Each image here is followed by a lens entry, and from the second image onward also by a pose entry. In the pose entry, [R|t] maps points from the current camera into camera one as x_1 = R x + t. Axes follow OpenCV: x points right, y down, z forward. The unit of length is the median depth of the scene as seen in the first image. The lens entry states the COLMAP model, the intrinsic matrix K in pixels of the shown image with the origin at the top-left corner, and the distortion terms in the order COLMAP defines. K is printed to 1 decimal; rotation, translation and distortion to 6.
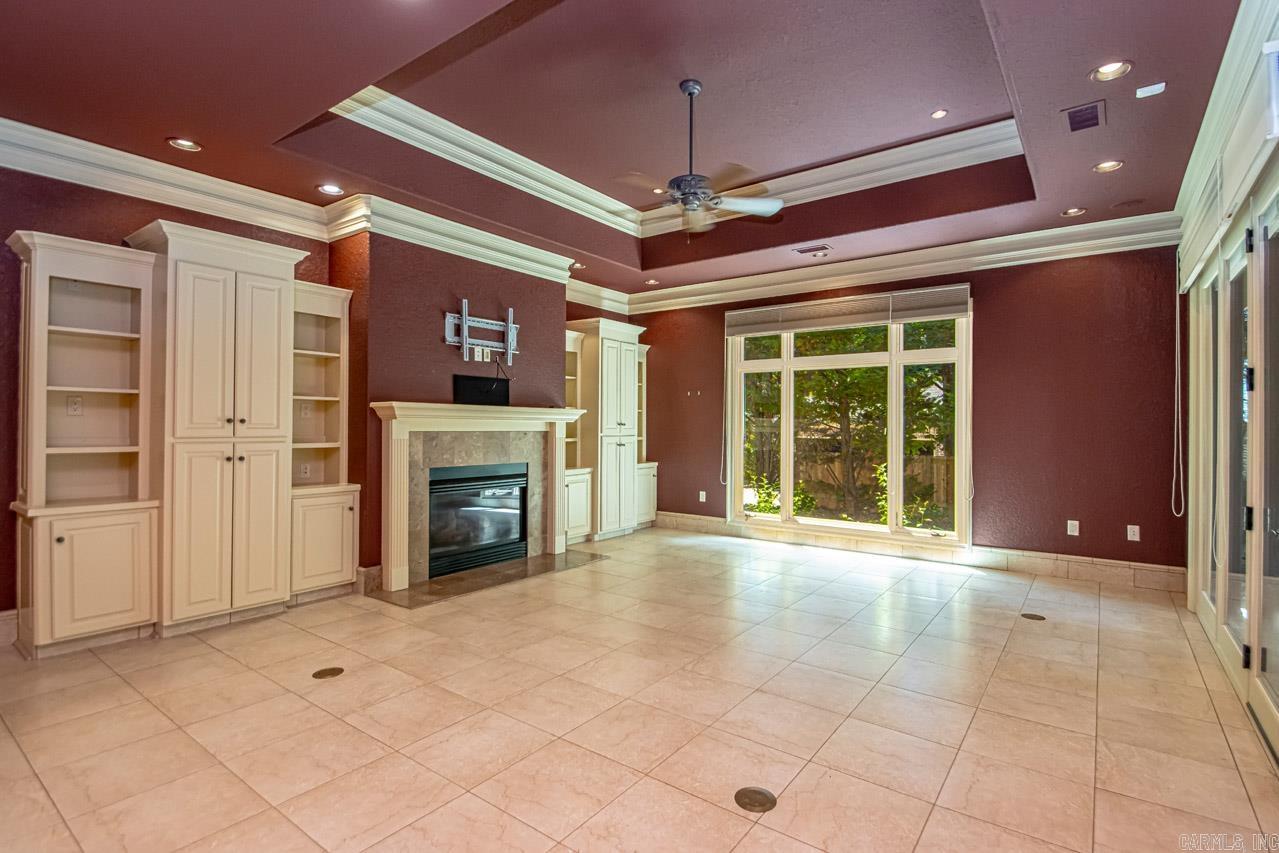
lens RADIAL K [[604.7, 0, 660.7], [0, 604.7, 427.8], [0, 0, 1]] dist [0.020998, -0.016232]
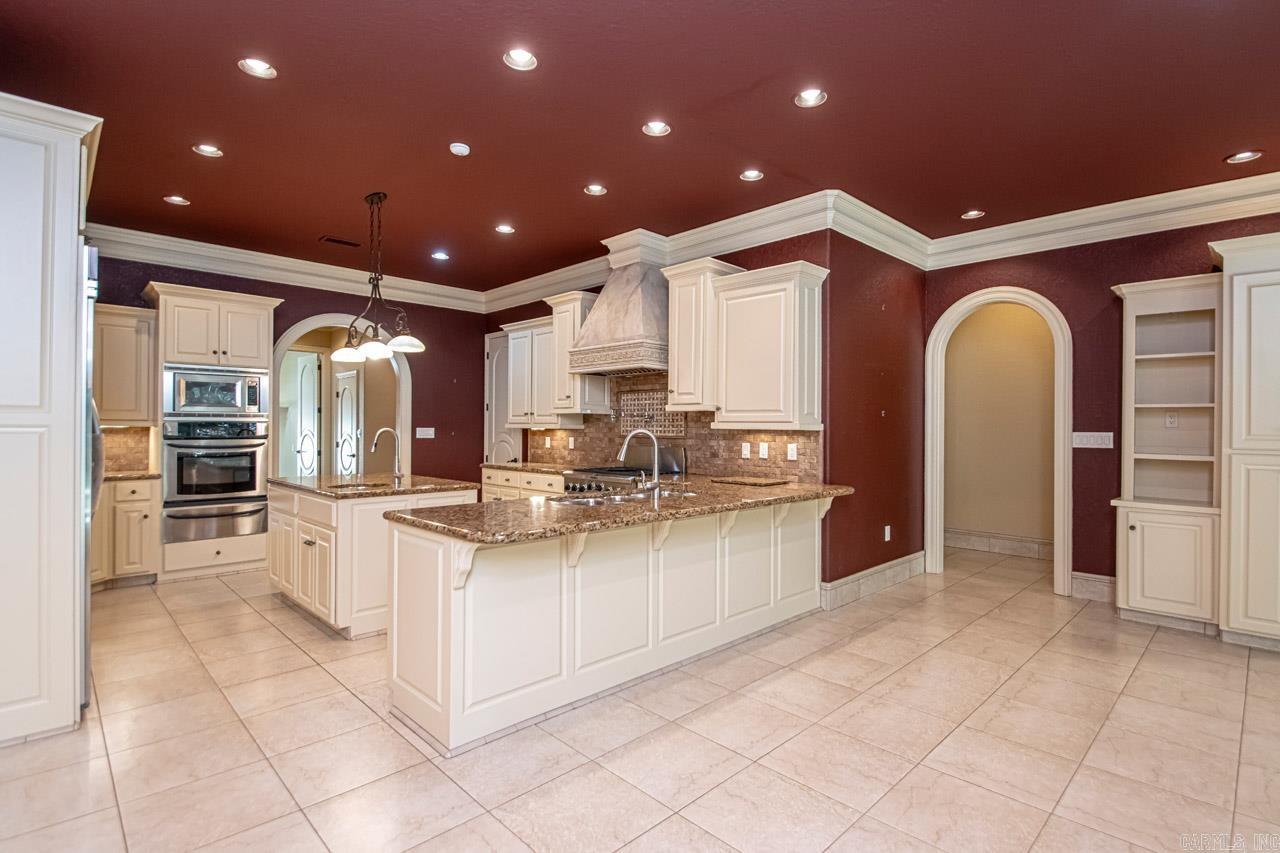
lens RADIAL K [[605.2, 0, 658.0], [0, 605.2, 425.9], [0, 0, 1]] dist [0.020998, -0.016232]
pose [[-0.156958, -0.008716, -0.987567, 0.246947], [-0.017131, 0.999835, -0.006101, 0.000944], [0.987457, 0.015961, -0.157081, 0.144695]]
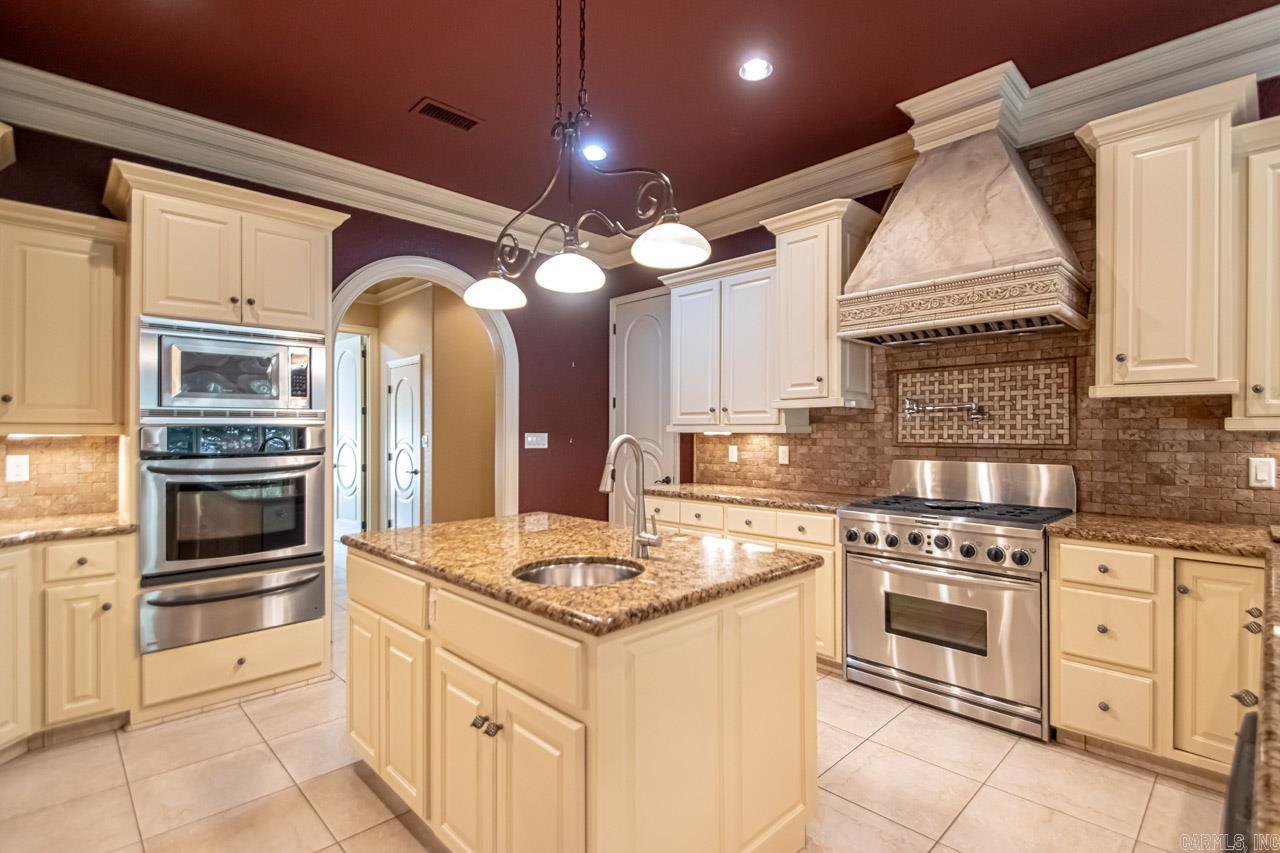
lens RADIAL K [[605.2, 0, 653.6], [0, 605.2, 422.1], [0, 0, 1]] dist [0.020998, -0.016232]
pose [[-0.163193, -0.018813, -0.986415, -0.137395], [-0.008960, 0.999805, -0.017586, 0.003635], [0.986554, 0.005969, -0.163329, -0.259738]]
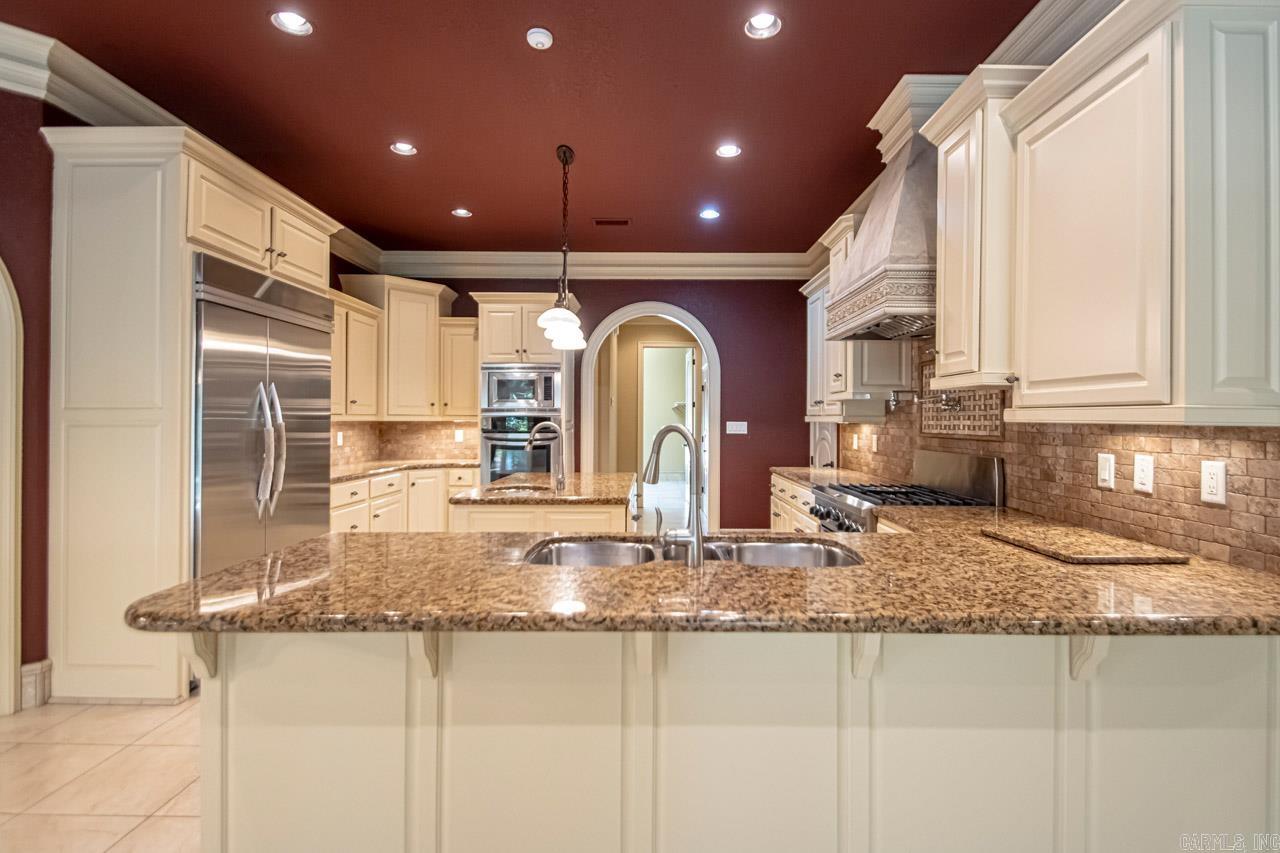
lens RADIAL K [[605.2, 0, 661.7], [0, 605.2, 432.4], [0, 0, 1]] dist [0.020998, -0.016232]
pose [[-0.802364, 0.003919, -0.596822, -0.187251], [-0.014084, 0.999576, 0.025499, -0.002100], [0.596669, 0.028865, -0.801968, 0.285462]]
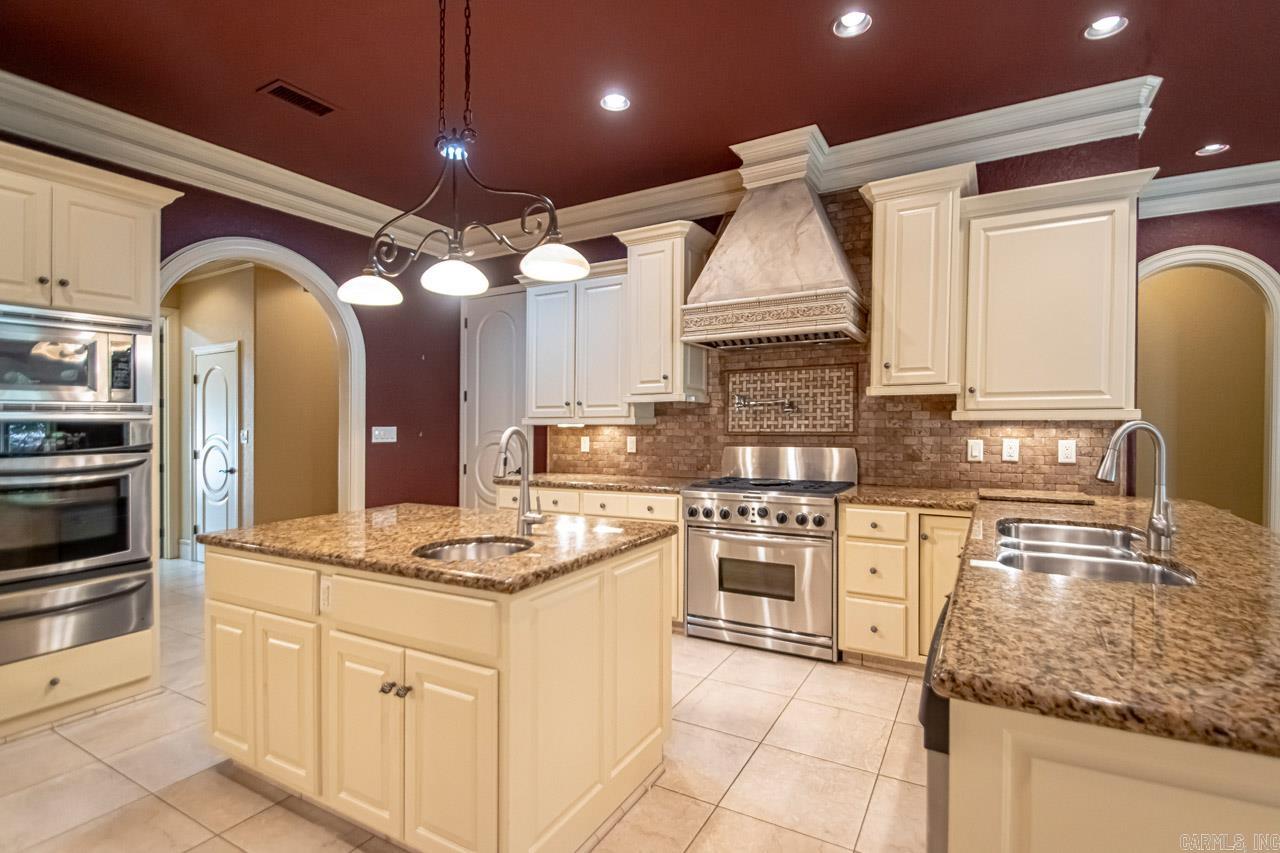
lens RADIAL K [[605.2, 0, 655.8], [0, 605.2, 436.8], [0, 0, 1]] dist [0.020998, -0.016232]
pose [[0.118584, 0.018057, -0.992780, -0.067986], [-0.000918, 0.999836, 0.018075, 0.004142], [0.992944, -0.001232, 0.118581, -0.290778]]
